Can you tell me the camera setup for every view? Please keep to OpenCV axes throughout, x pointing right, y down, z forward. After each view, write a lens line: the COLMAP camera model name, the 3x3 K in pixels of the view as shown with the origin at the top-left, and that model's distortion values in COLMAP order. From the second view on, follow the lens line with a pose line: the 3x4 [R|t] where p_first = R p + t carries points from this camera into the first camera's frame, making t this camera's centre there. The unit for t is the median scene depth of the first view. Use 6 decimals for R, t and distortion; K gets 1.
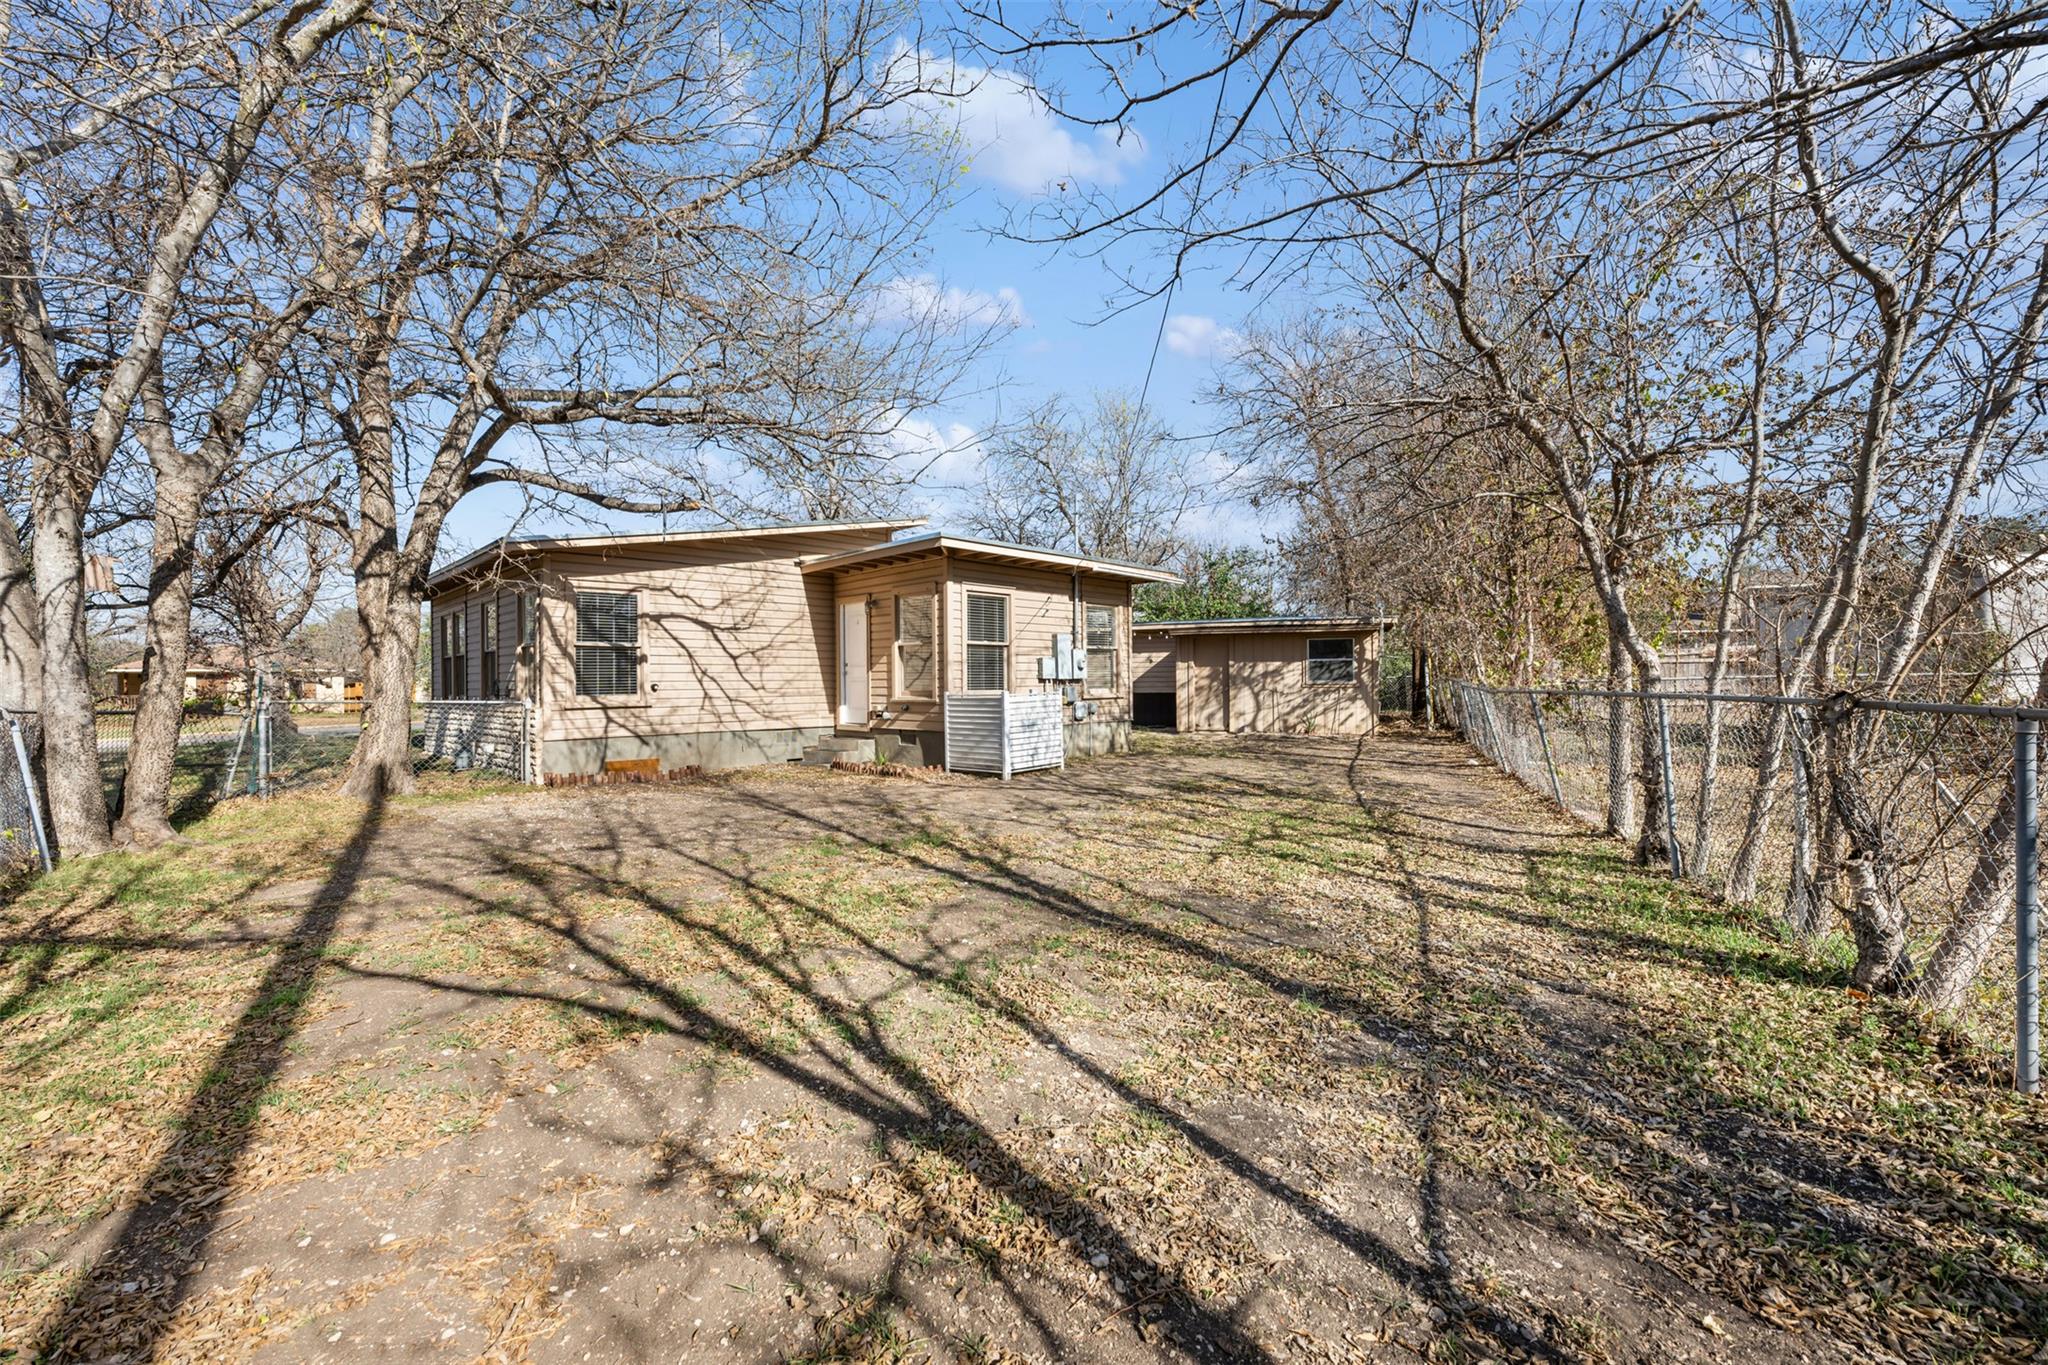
lens RADIAL K [[812.8, 0, 1021.6], [0, 812.8, 689.6], [0, 0, 1]] dist [-0.000659, -0.000081]
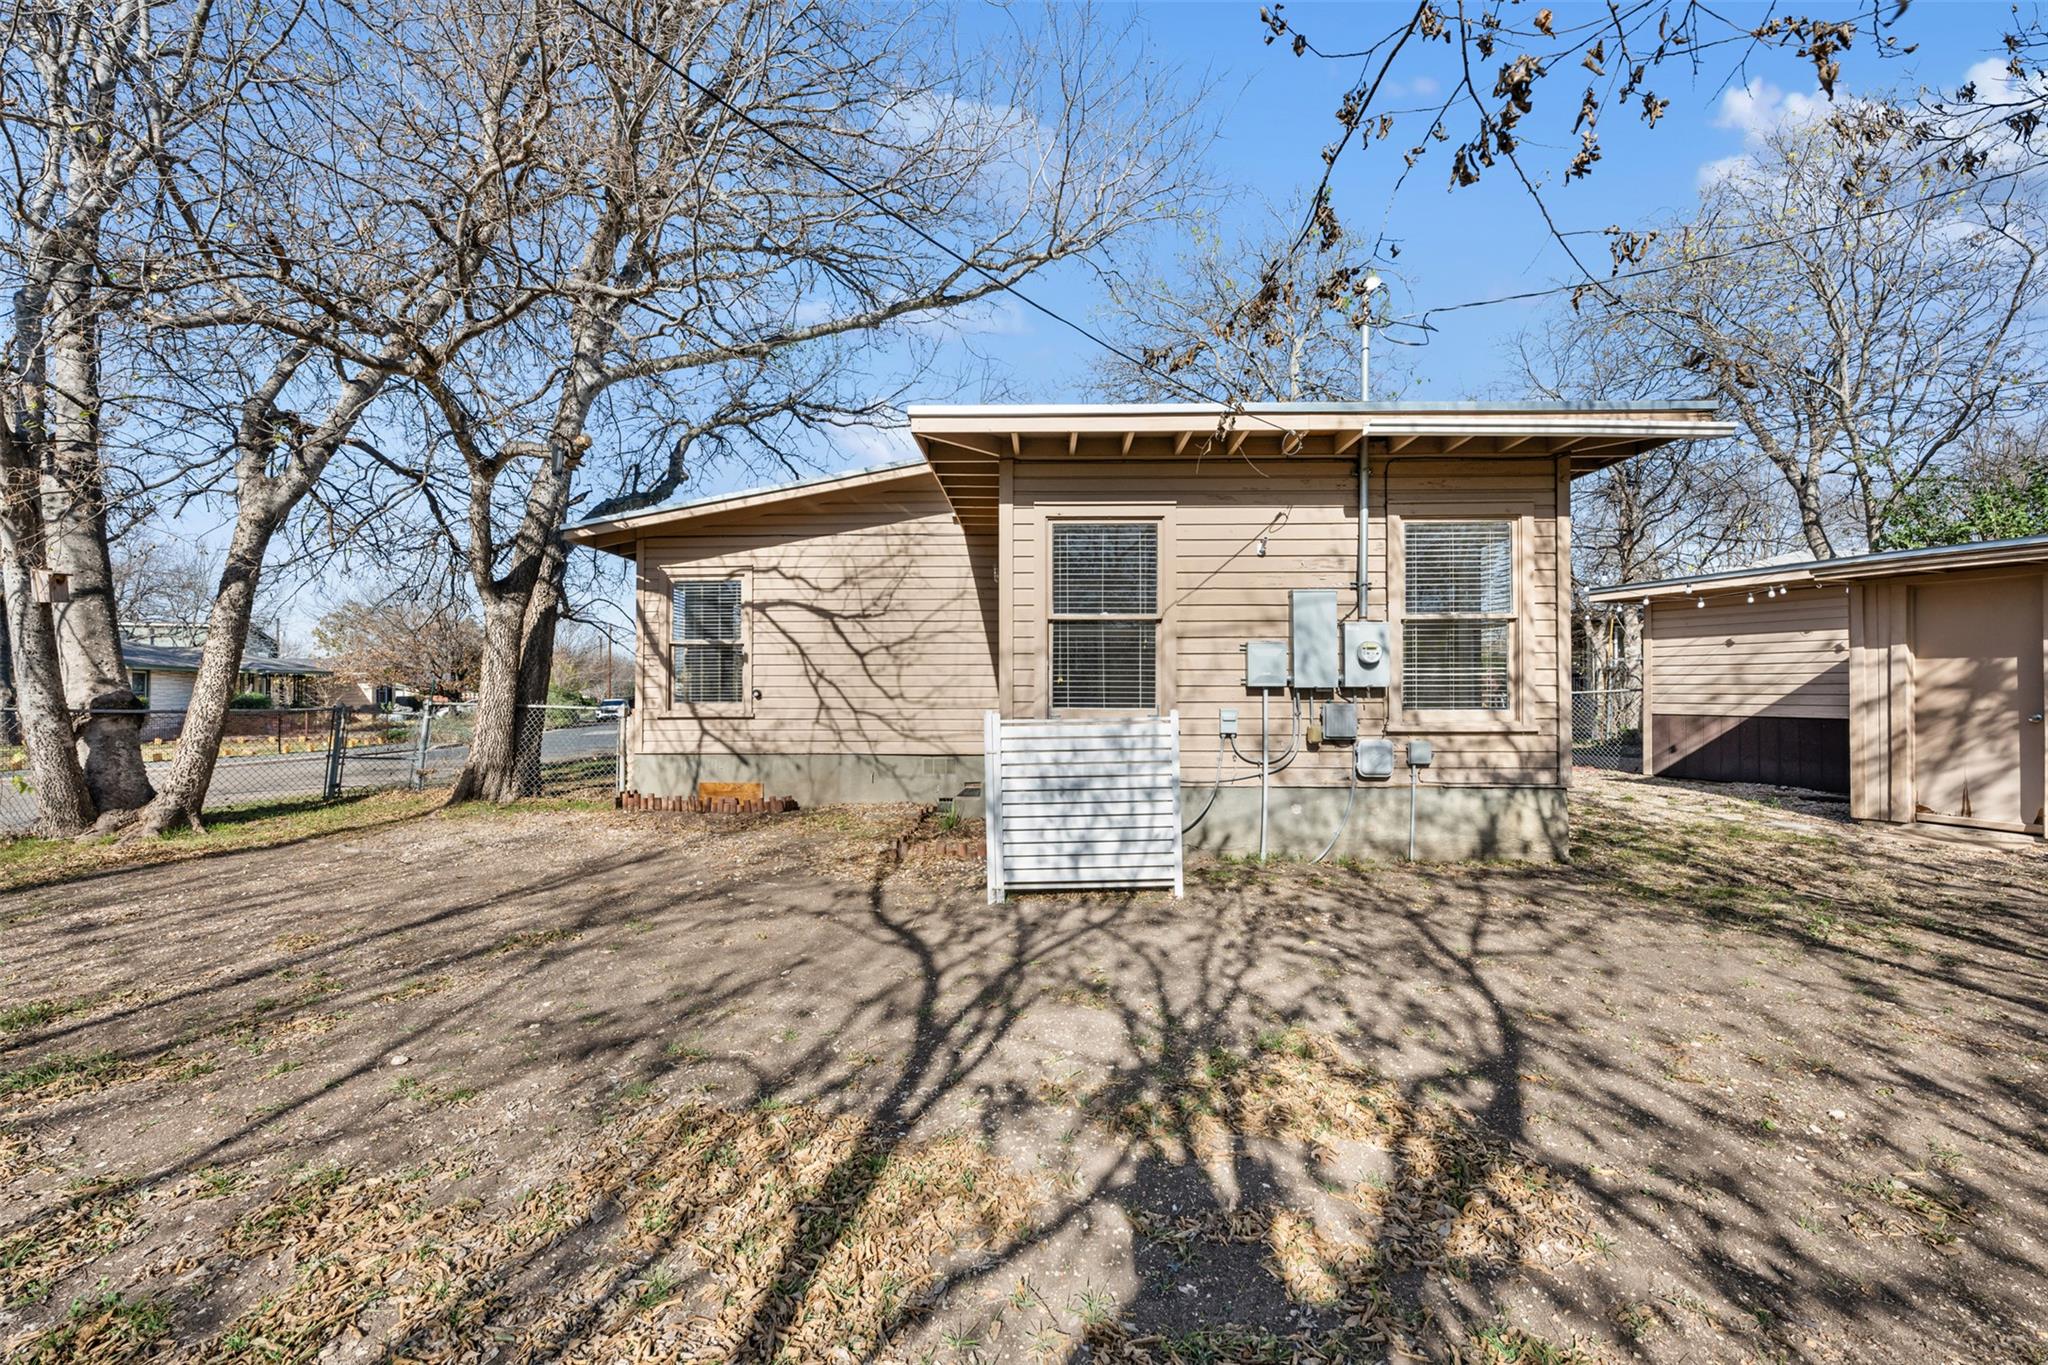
lens RADIAL K [[812.8, 0, 1021.6], [0, 812.8, 689.6], [0, 0, 1]] dist [-0.000659, -0.000081]
pose [[0.685354, 0.010595, -0.728133, 0.297007], [-0.013010, 0.999913, 0.002303, -0.011651], [0.728094, 0.007895, 0.685432, 0.613490]]
